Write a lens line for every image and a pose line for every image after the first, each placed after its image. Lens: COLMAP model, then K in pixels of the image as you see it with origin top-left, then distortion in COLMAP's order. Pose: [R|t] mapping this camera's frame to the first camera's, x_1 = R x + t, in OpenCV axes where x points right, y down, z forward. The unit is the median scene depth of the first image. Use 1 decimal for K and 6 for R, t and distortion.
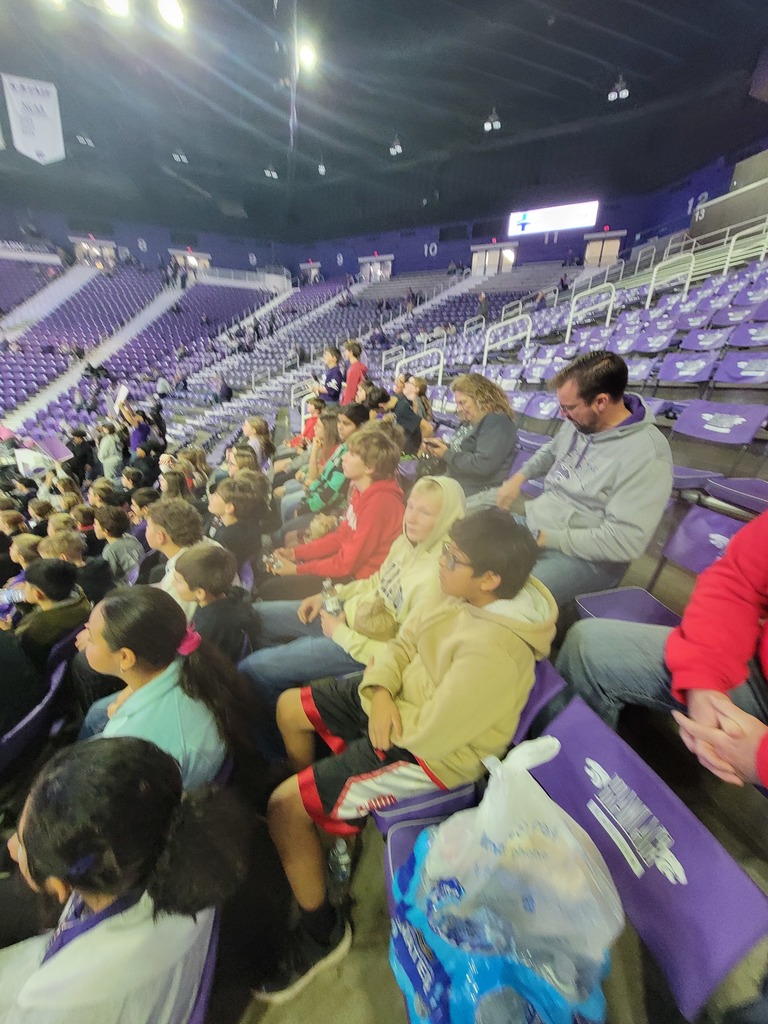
lens RADIAL K [[416.1, 0, 390.5], [0, 416.1, 507.8], [0, 0, 1]] dist [-0.000930, 0.001016]
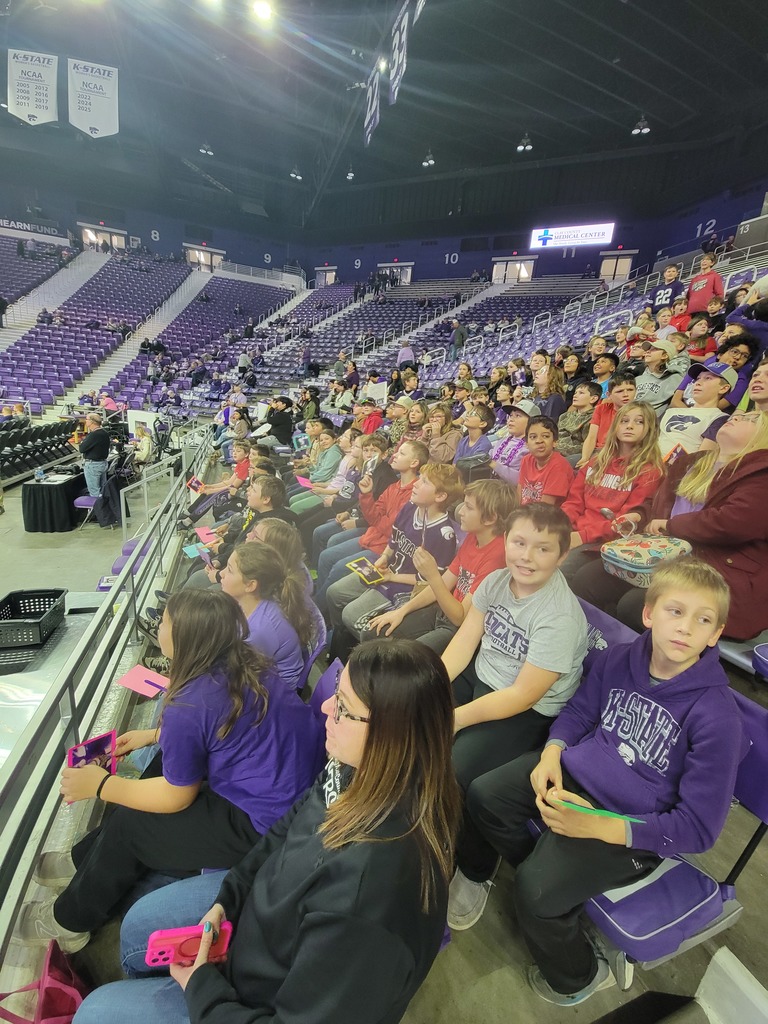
lens RADIAL K [[416.1, 0, 390.6], [0, 416.1, 507.9], [0, 0, 1]] dist [-0.000930, 0.001016]
pose [[0.993522, 0.001084, 0.113638, -0.208361], [0.003657, 0.999132, -0.041497, 0.070210], [-0.113585, 0.041644, 0.992655, -0.013316]]
